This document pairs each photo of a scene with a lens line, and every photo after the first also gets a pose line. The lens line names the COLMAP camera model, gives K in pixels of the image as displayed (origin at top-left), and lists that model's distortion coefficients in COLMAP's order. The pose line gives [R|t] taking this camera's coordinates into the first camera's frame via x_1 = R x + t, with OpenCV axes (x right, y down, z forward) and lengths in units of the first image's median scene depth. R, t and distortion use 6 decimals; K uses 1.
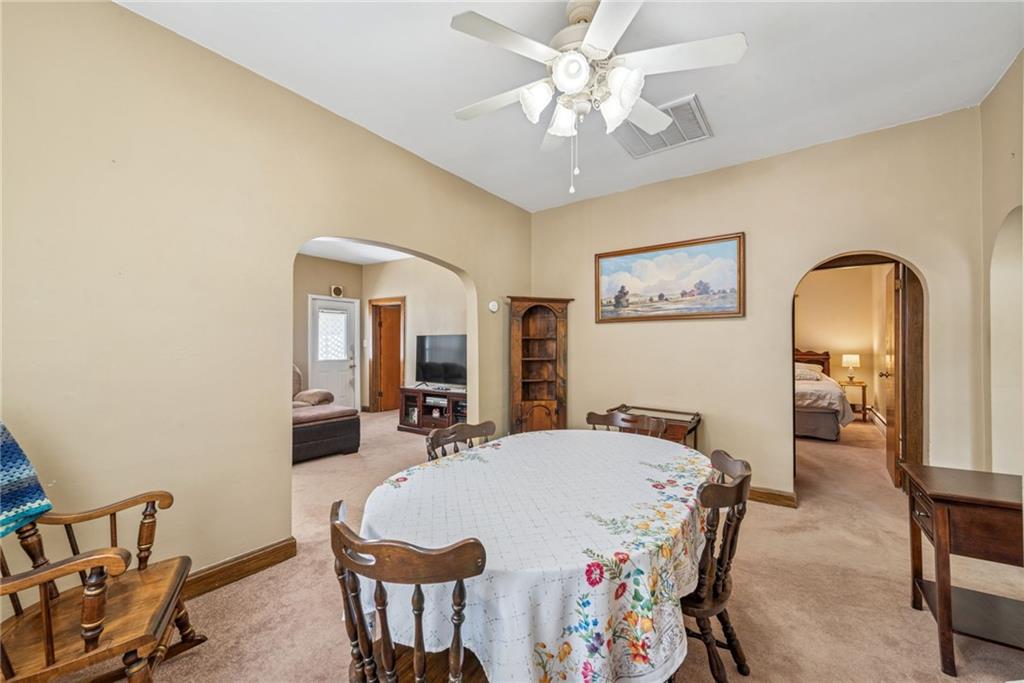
lens RADIAL K [[405.7, 0, 519.1], [0, 405.7, 344.8], [0, 0, 1]] dist [0.003645, 0.000100]
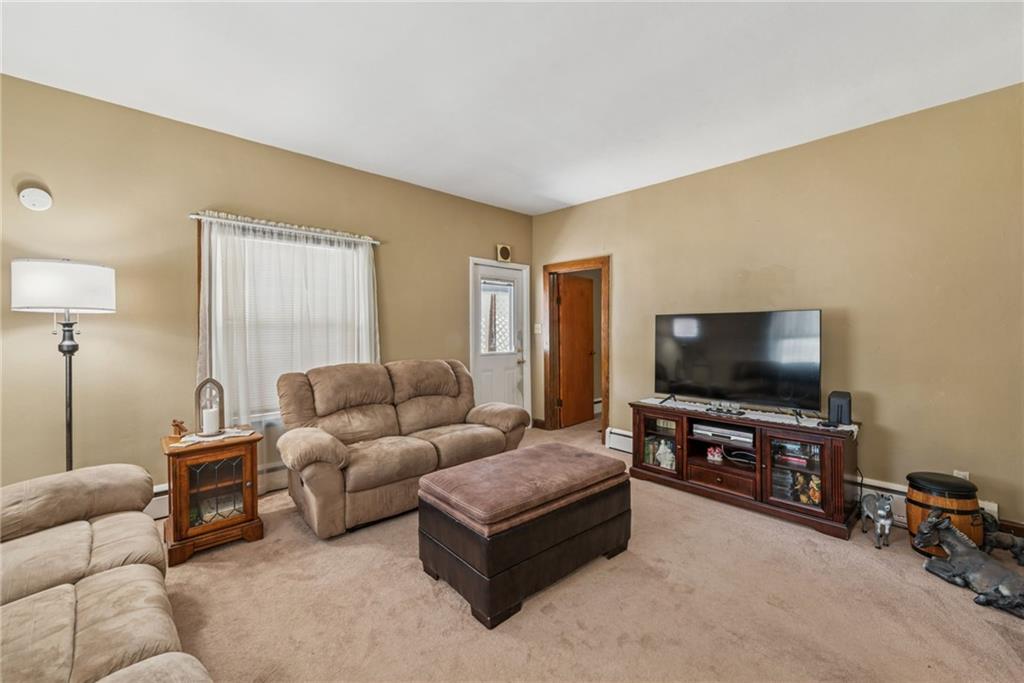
lens RADIAL K [[405.7, 0, 514.7], [0, 405.7, 337.8], [0, 0, 1]] dist [0.003645, 0.000100]
pose [[0.977272, -0.000580, -0.211988, -0.288464], [0.004466, 0.999831, 0.017850, -0.000881], [0.211942, -0.018391, 0.977109, 0.335923]]
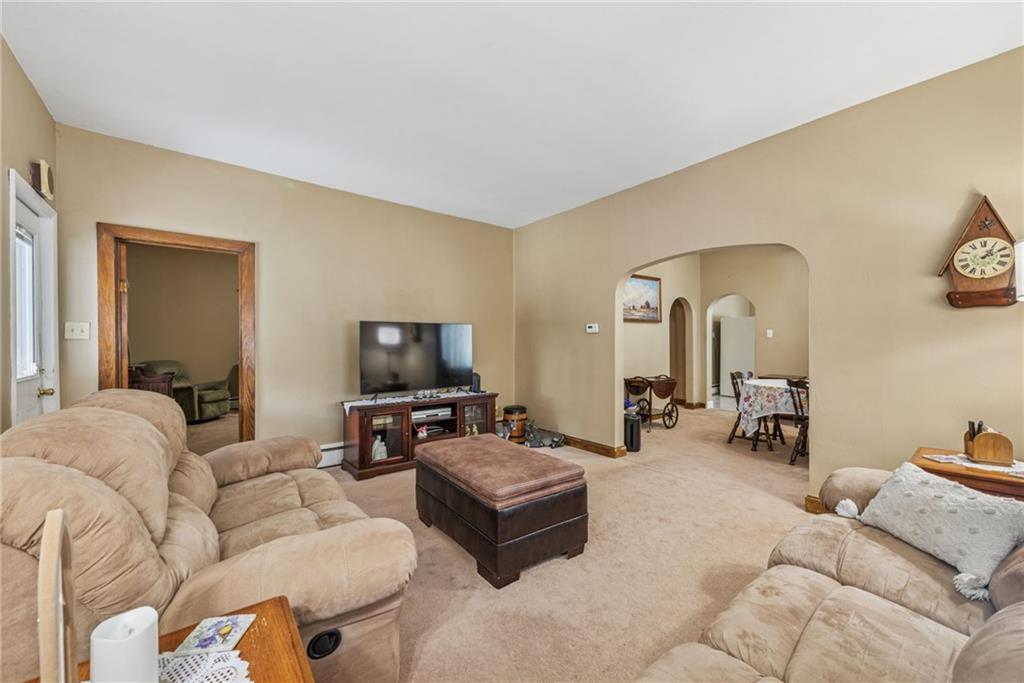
lens RADIAL K [[405.7, 0, 528.3], [0, 405.7, 341.9], [0, 0, 1]] dist [0.003645, 0.000100]
pose [[0.263329, -0.009439, 0.964660, -0.687792], [-0.003571, 0.999936, 0.010759, 0.000896], [-0.964699, -0.006278, 0.263279, 0.519687]]
